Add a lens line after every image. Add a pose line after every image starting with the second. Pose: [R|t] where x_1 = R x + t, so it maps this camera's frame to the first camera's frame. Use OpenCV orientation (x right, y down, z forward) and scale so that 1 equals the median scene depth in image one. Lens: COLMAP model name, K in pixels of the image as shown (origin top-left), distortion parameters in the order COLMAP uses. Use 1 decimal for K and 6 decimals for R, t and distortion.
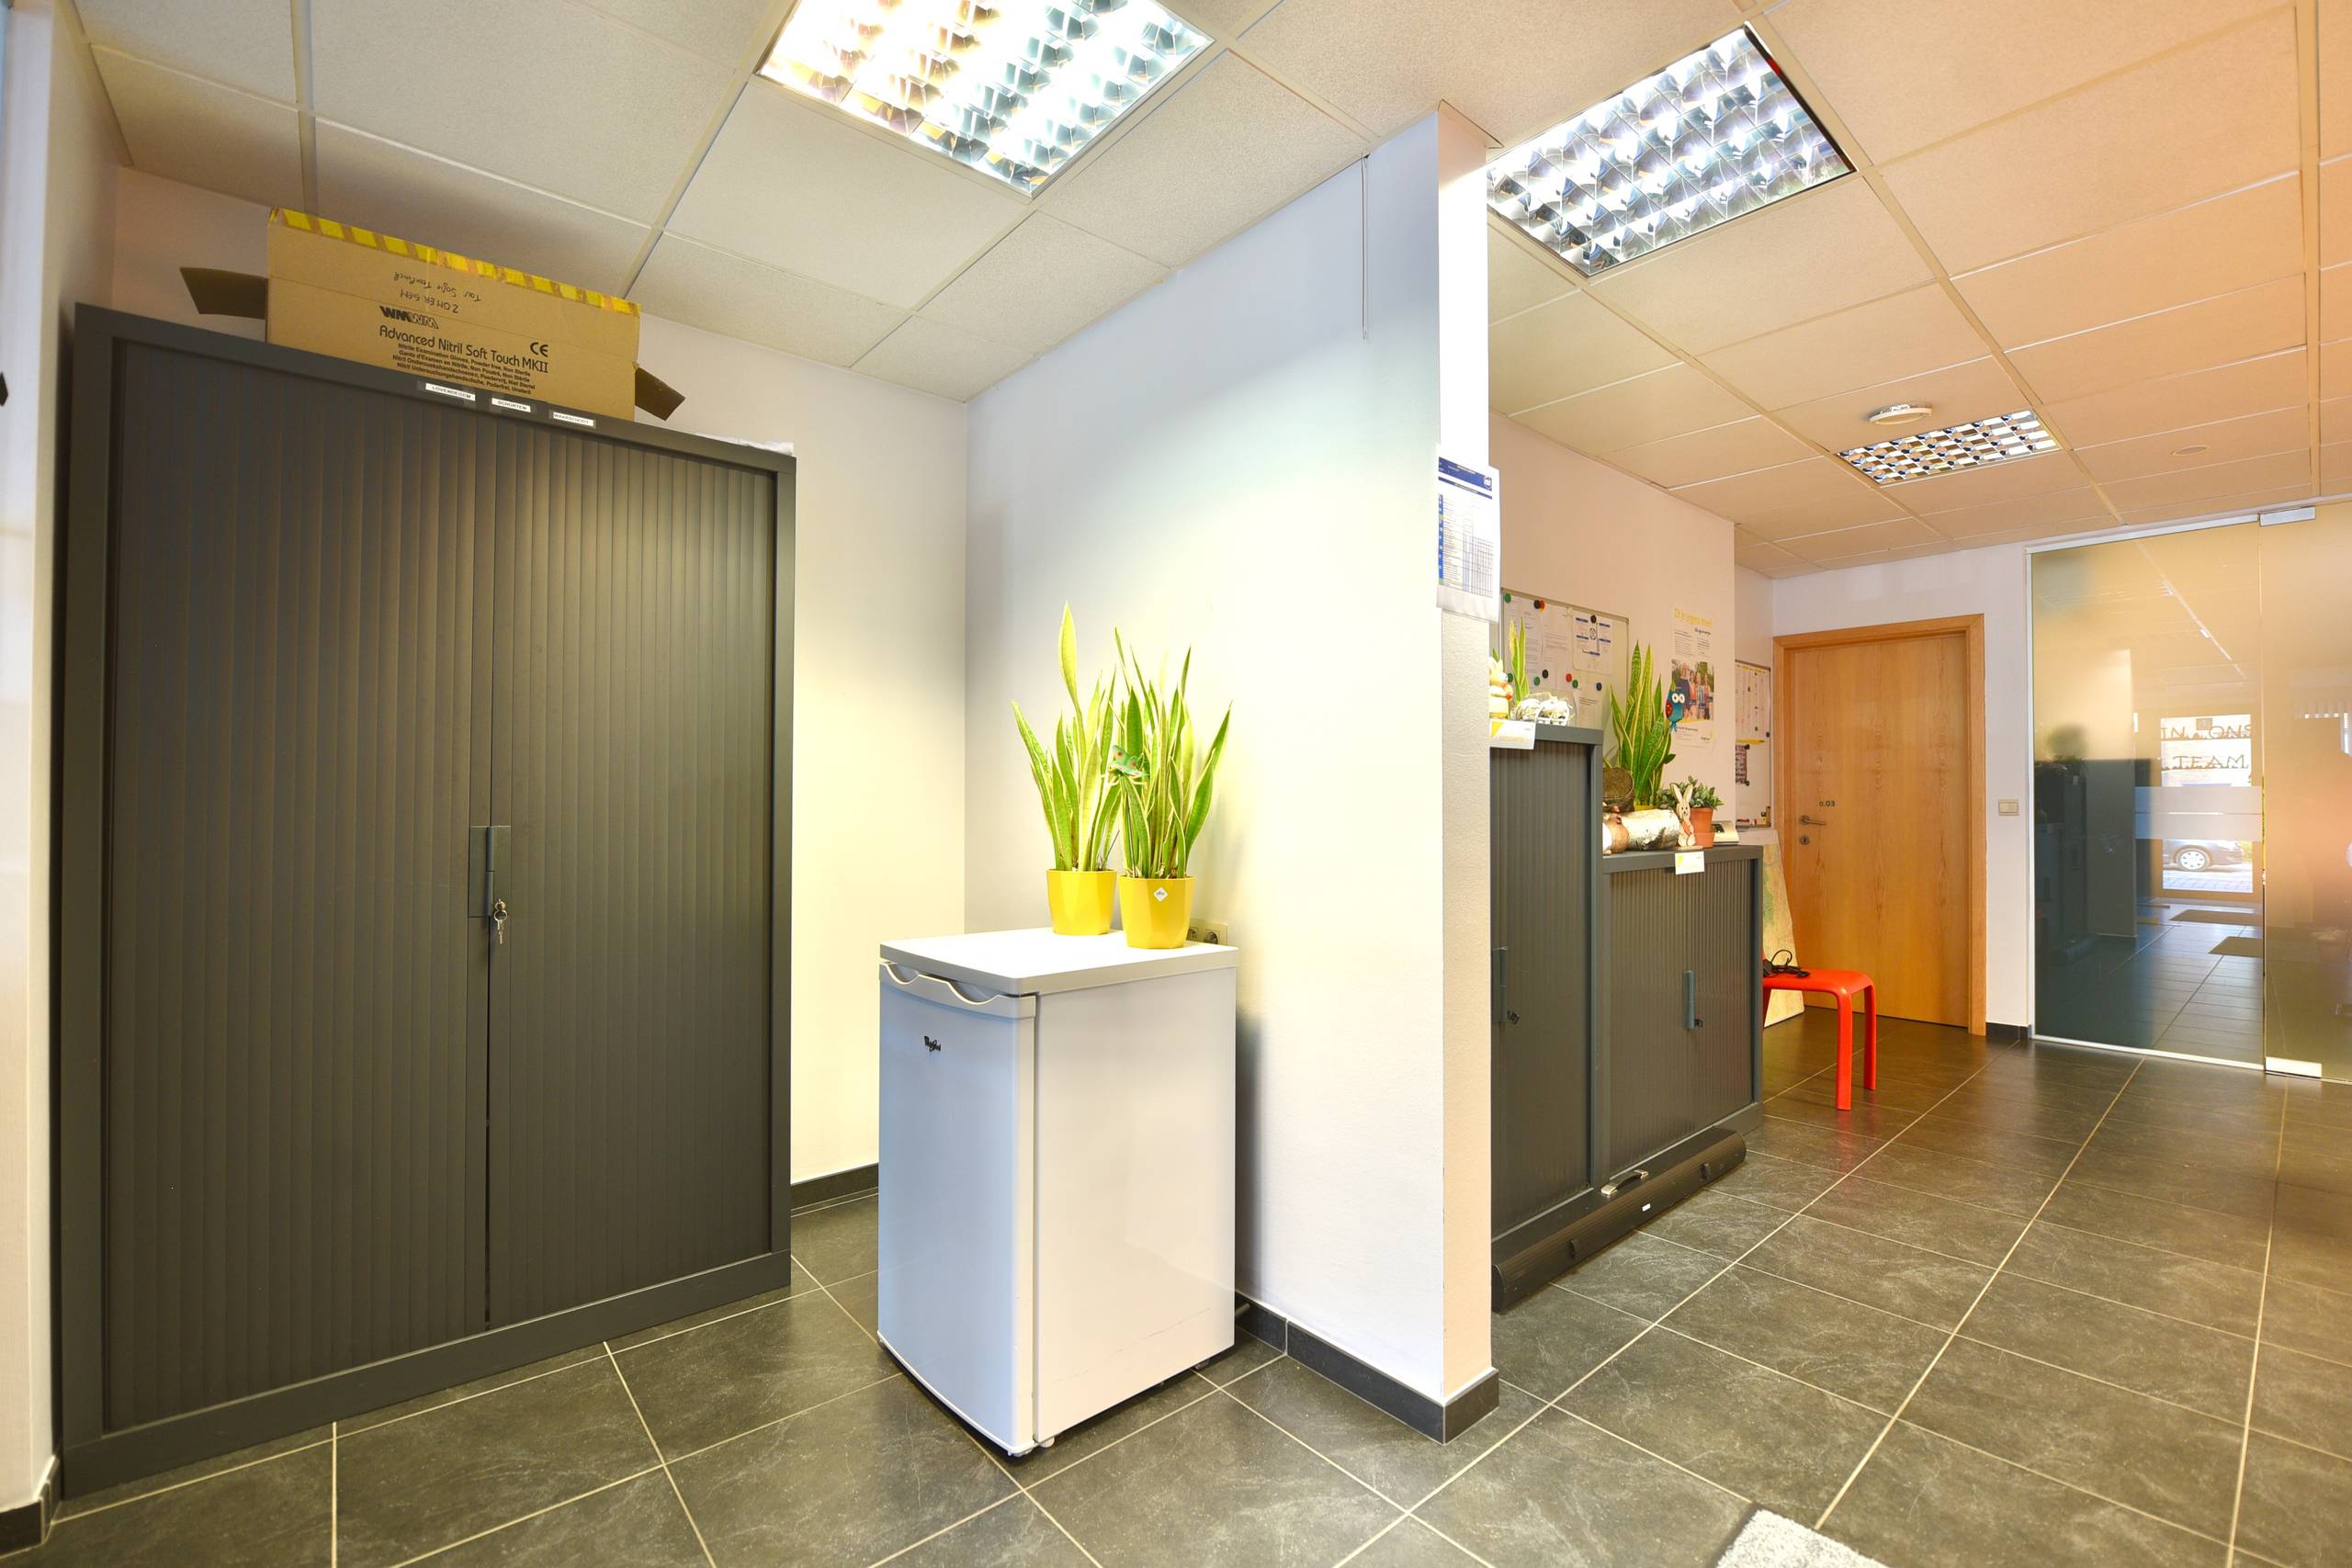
lens RADIAL K [[997.8, 0, 1177.1], [0, 997.8, 794.9], [0, 0, 1]] dist [-0.001791, -0.000202]
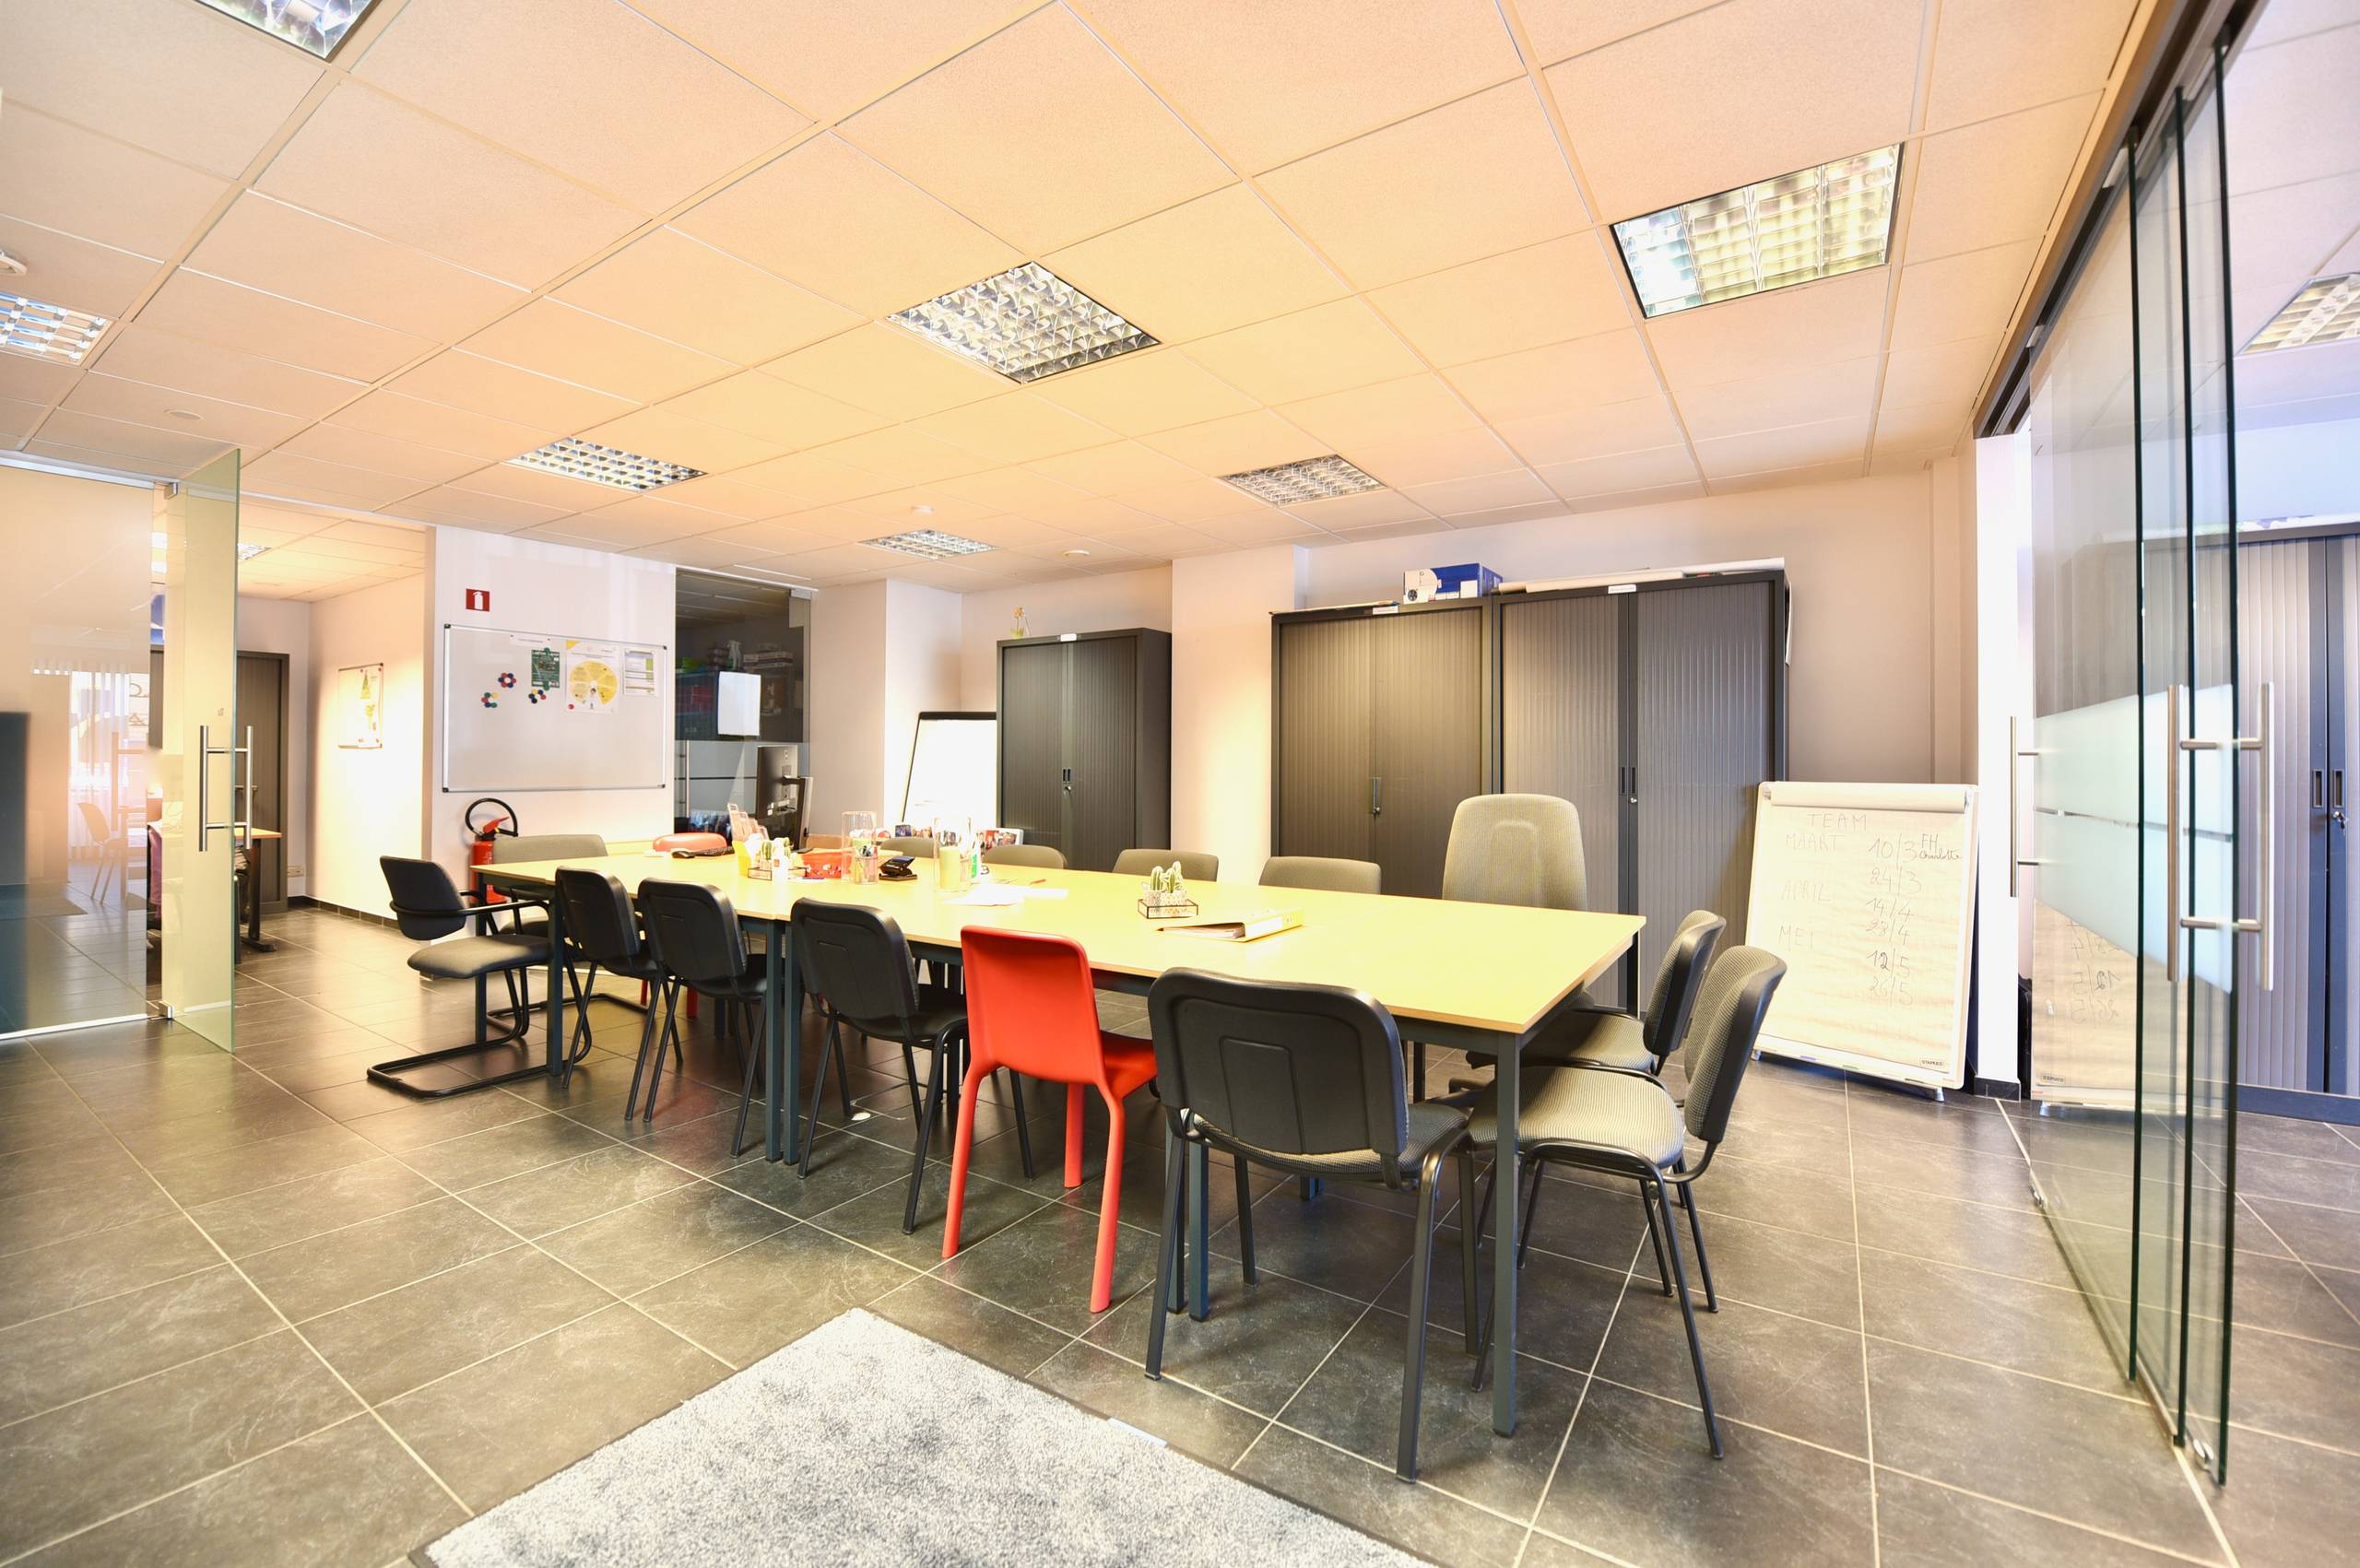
lens RADIAL K [[969.1, 0, 1179.9], [0, 969.1, 772.3], [0, 0, 1]] dist [-0.001792, -0.000214]
pose [[-0.261895, -0.002935, 0.965092, -0.316030], [-0.023145, 0.999727, -0.003240, -0.004873], [-0.964819, -0.023186, -0.261891, 0.410796]]
